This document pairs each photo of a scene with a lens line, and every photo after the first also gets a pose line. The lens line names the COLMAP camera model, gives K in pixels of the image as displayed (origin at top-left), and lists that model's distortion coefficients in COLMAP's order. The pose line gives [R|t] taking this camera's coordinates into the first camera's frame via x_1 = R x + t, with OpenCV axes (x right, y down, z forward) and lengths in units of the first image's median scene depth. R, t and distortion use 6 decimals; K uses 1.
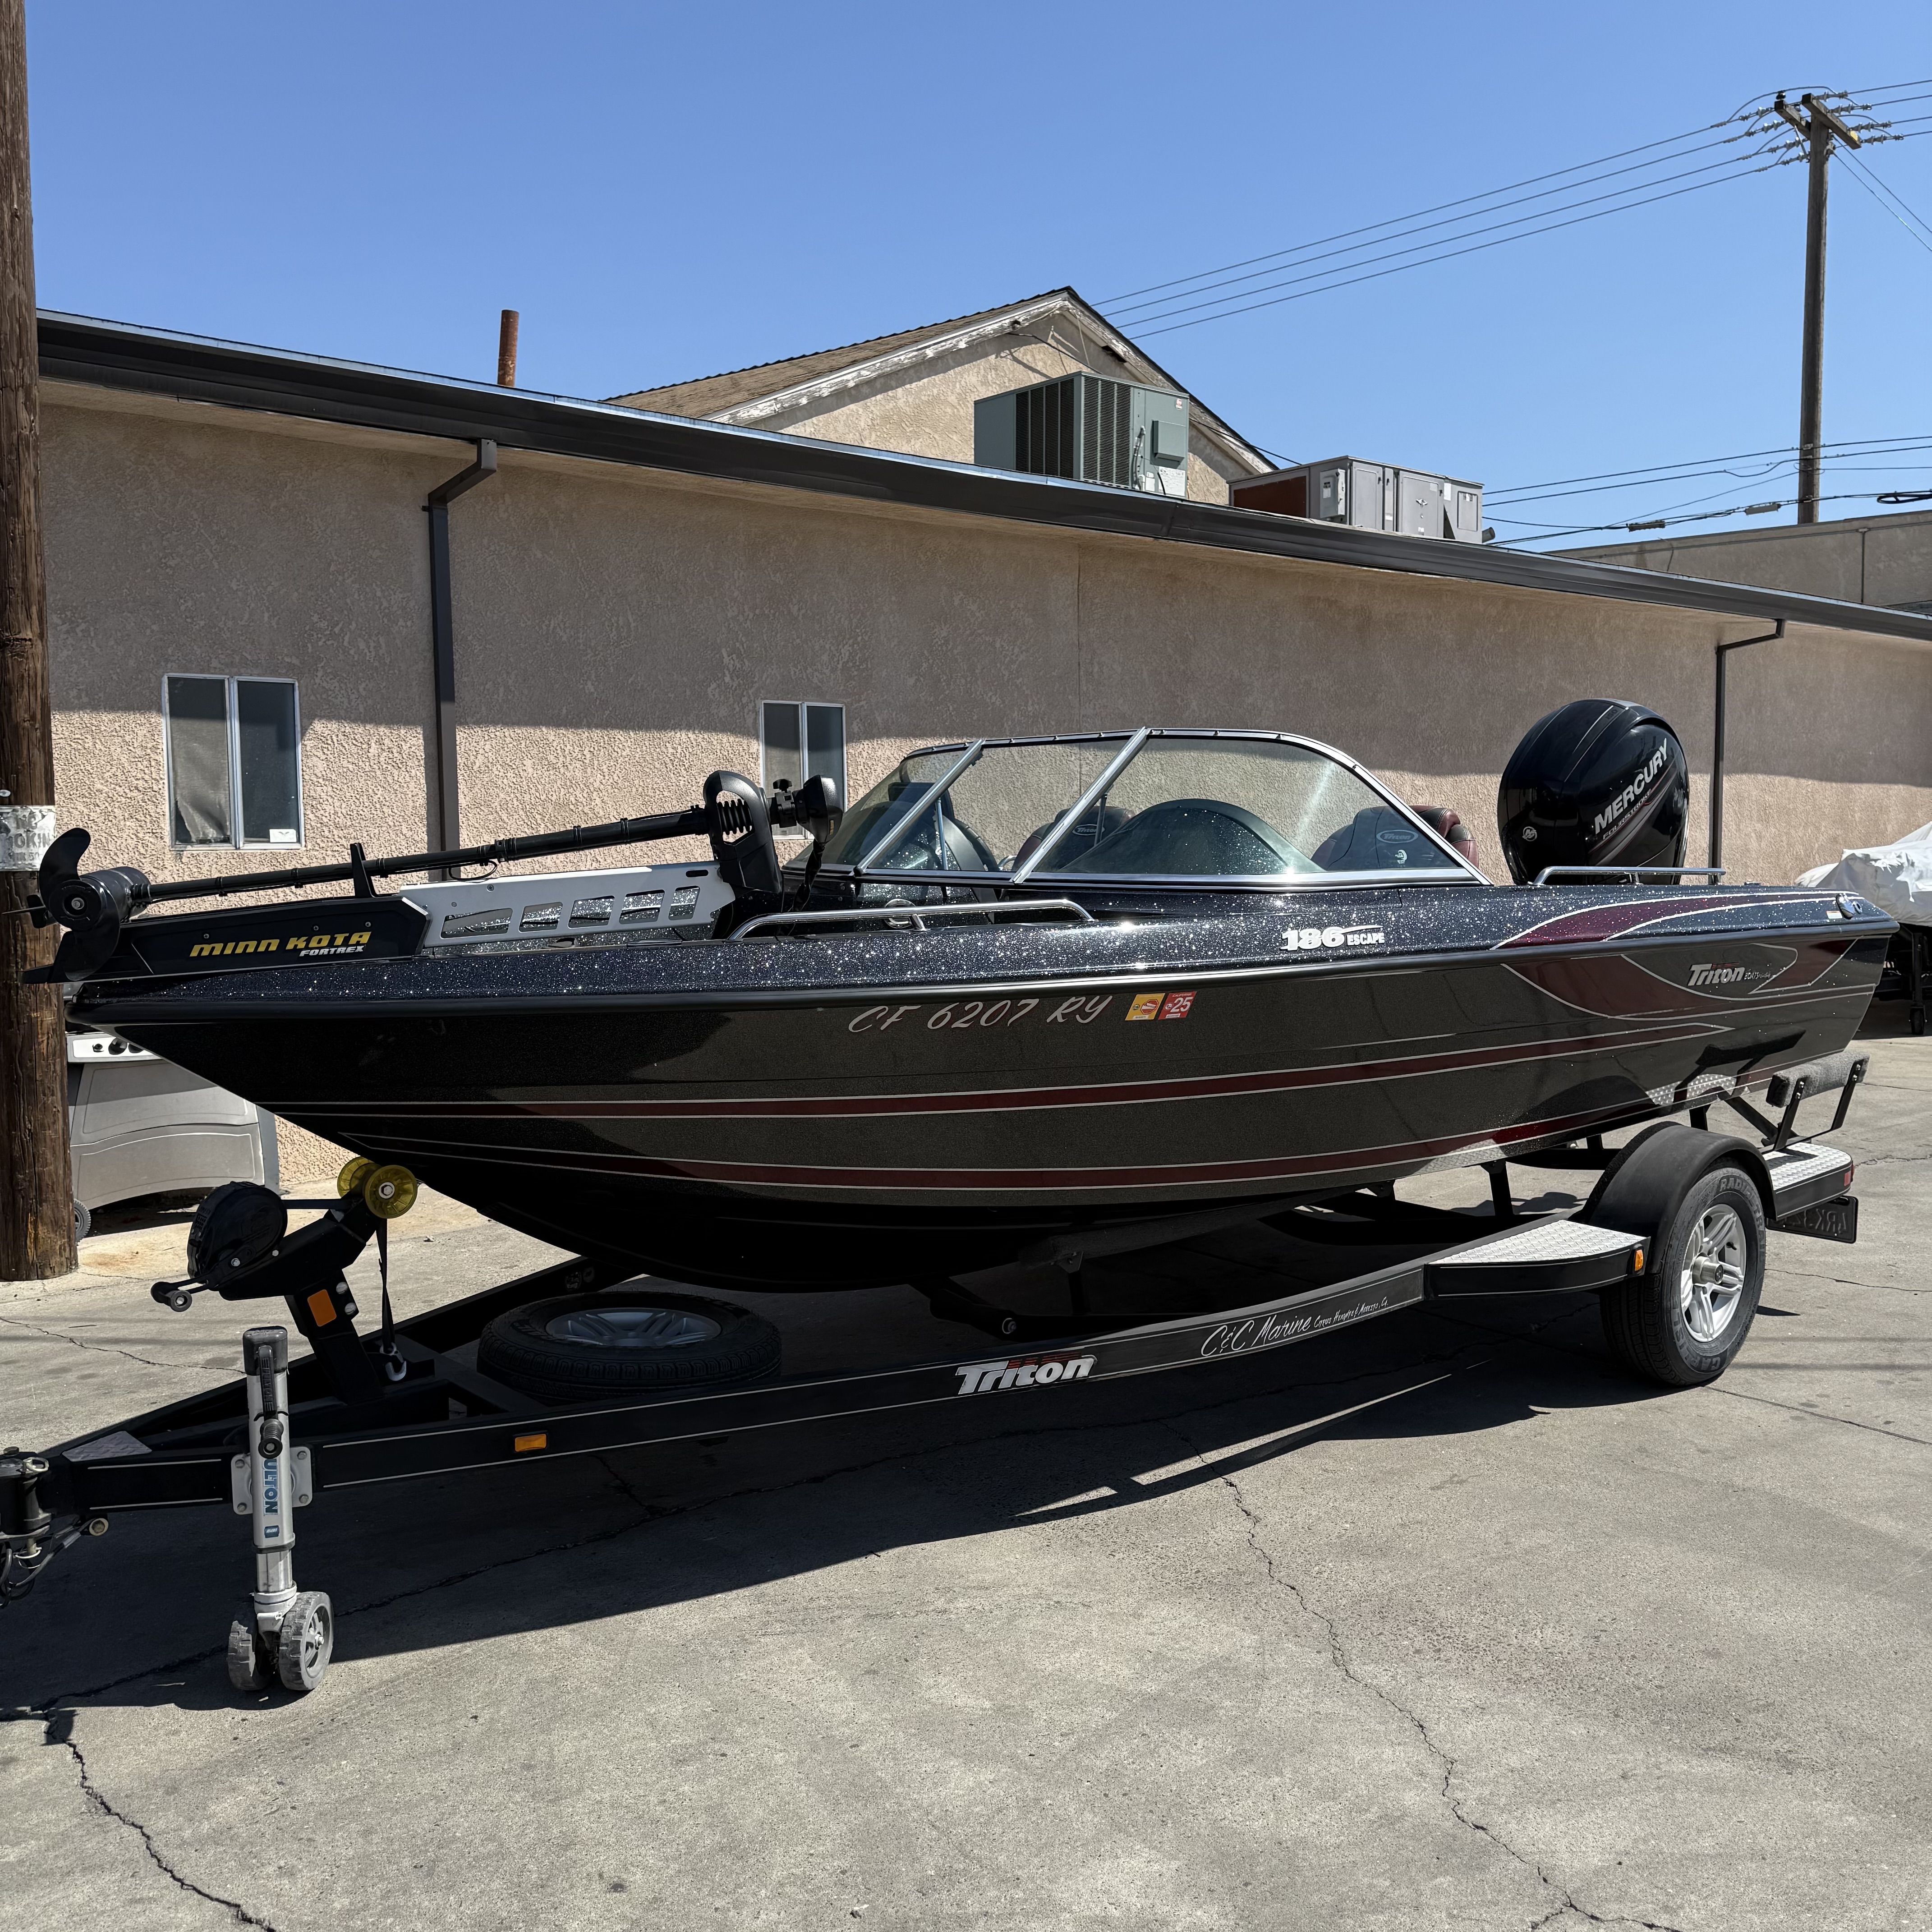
lens RADIAL K [[1785.1, 0, 975.5], [0, 1785.1, 968.5], [0, 0, 1]] dist [0.186226, -0.384212]
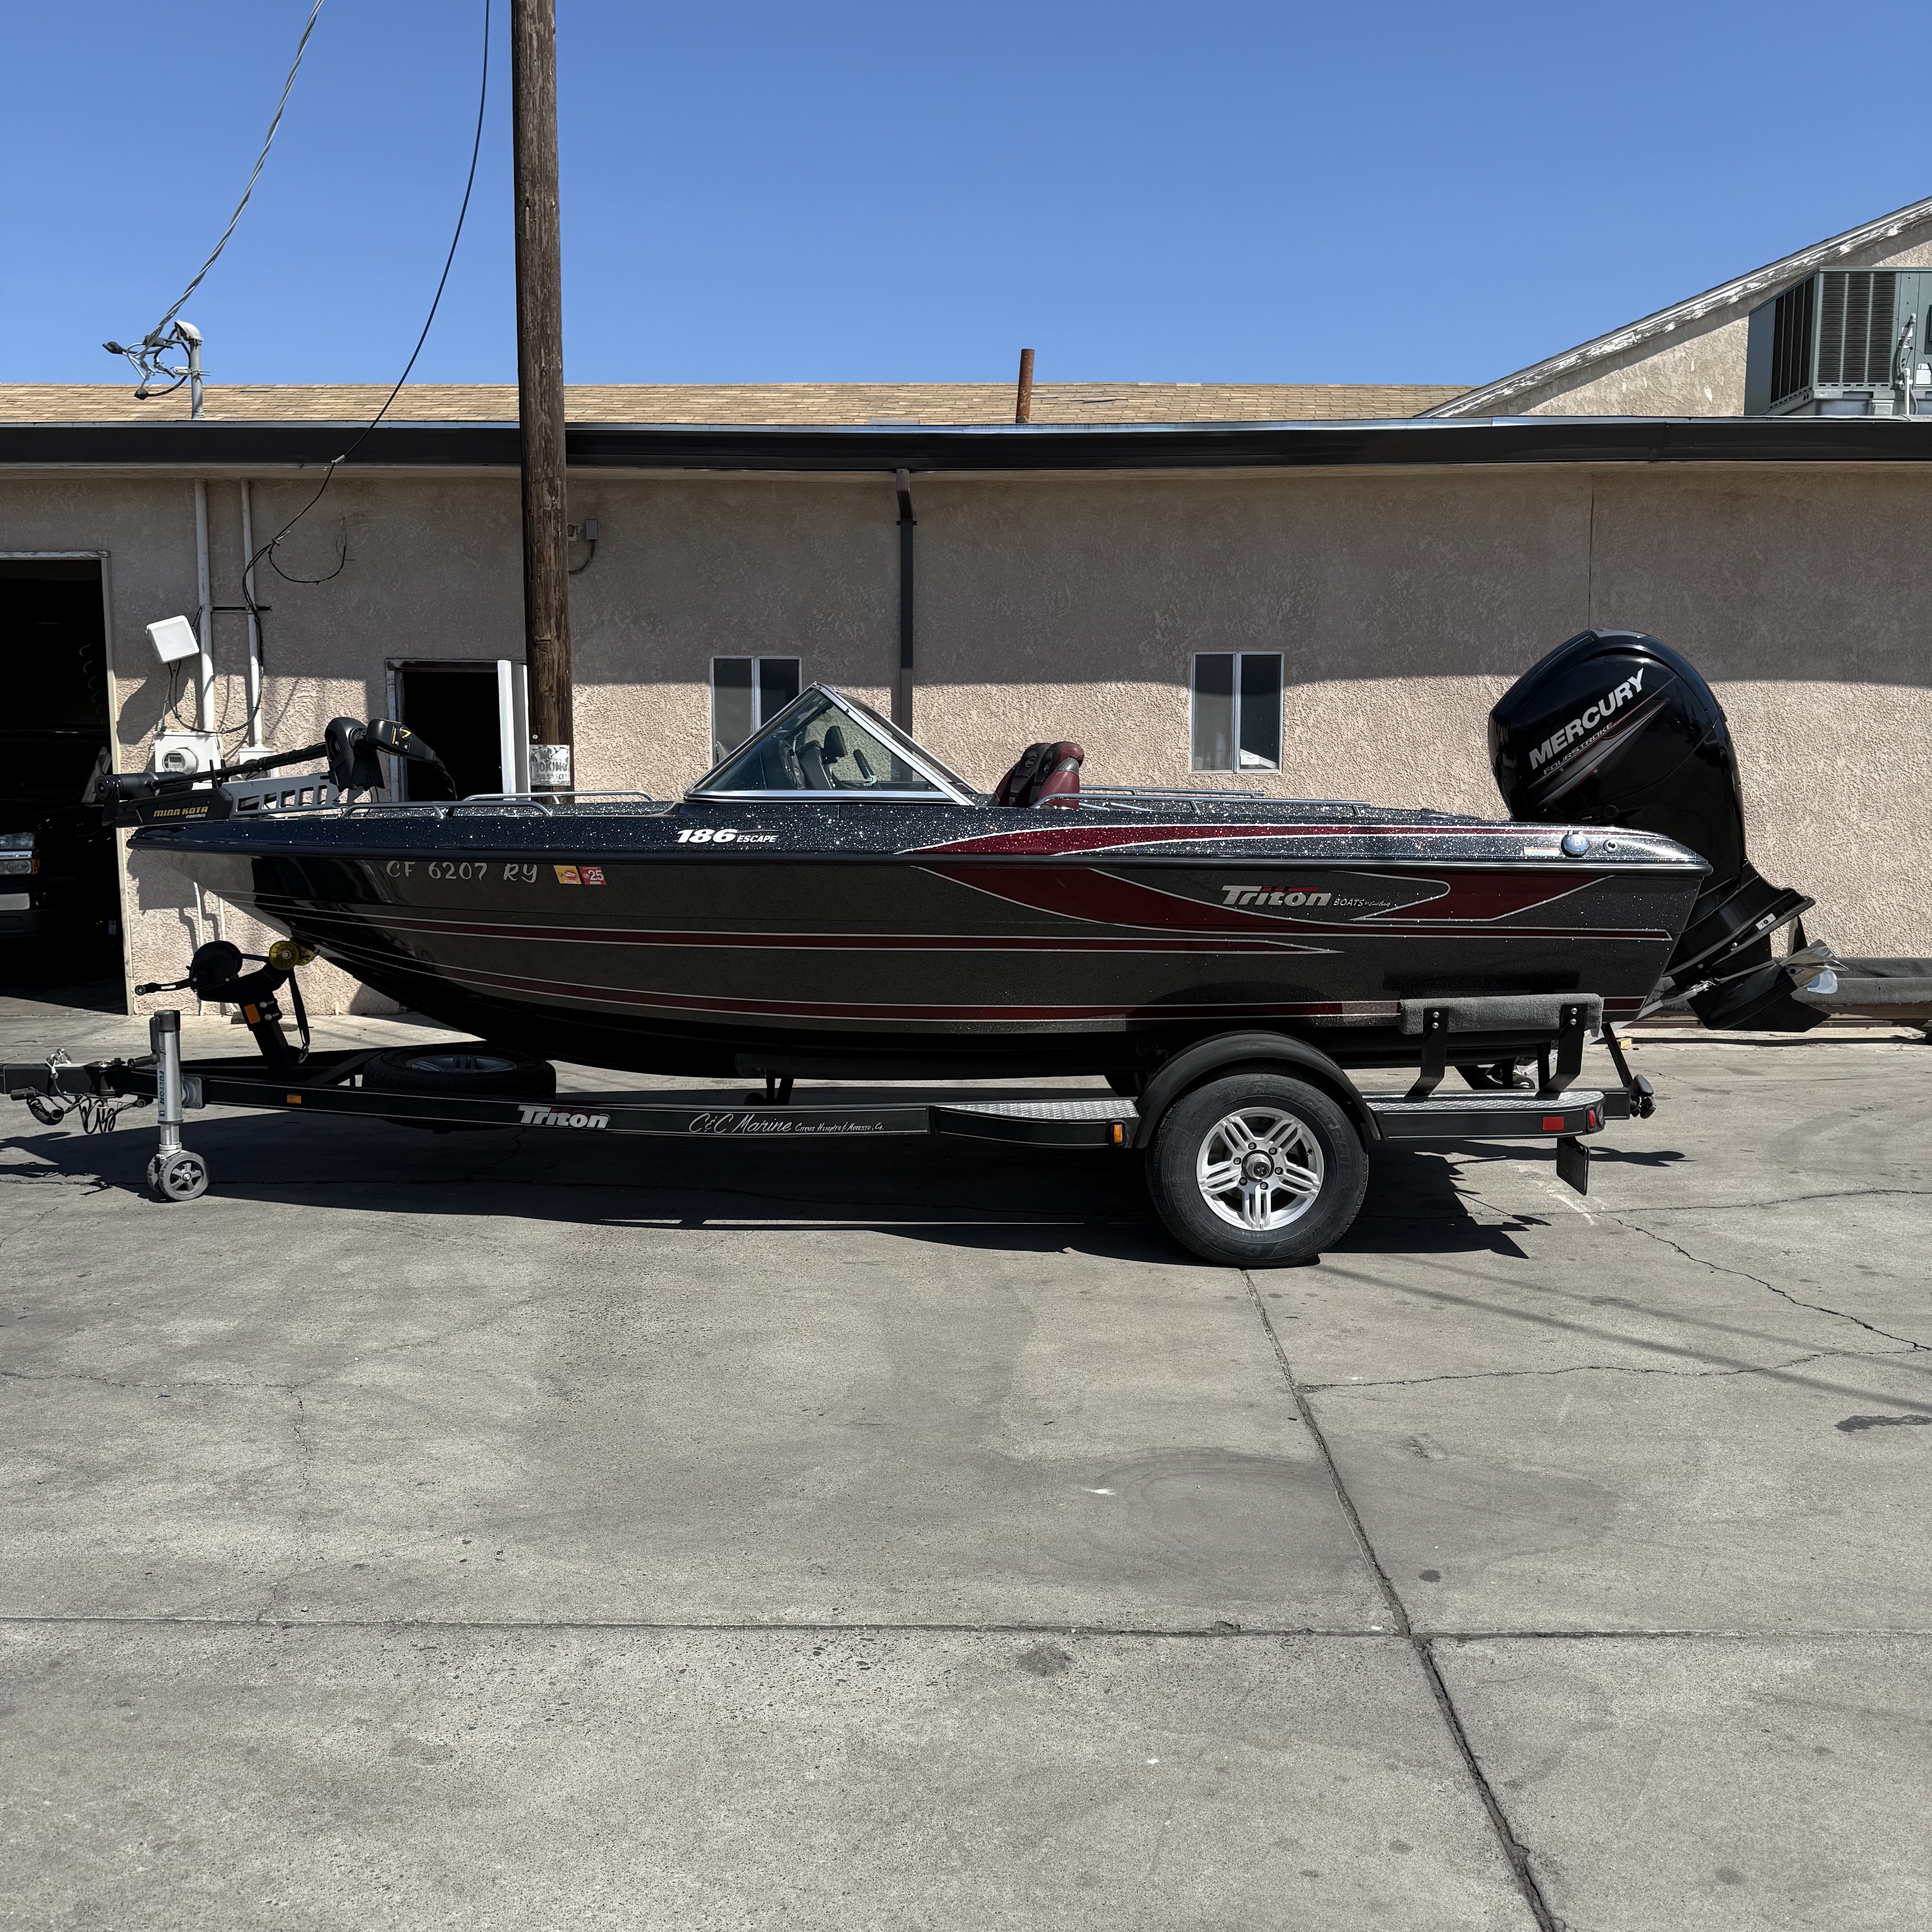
lens RADIAL K [[1779.5, 0, 981.3], [0, 1779.5, 962.2], [0, 0, 1]] dist [0.194600, -0.414027]
pose [[0.744332, 0.078069, -0.663231, 0.566180], [-0.059336, 0.996947, 0.050760, -0.001165], [0.665169, 0.001571, 0.746692, 0.047721]]
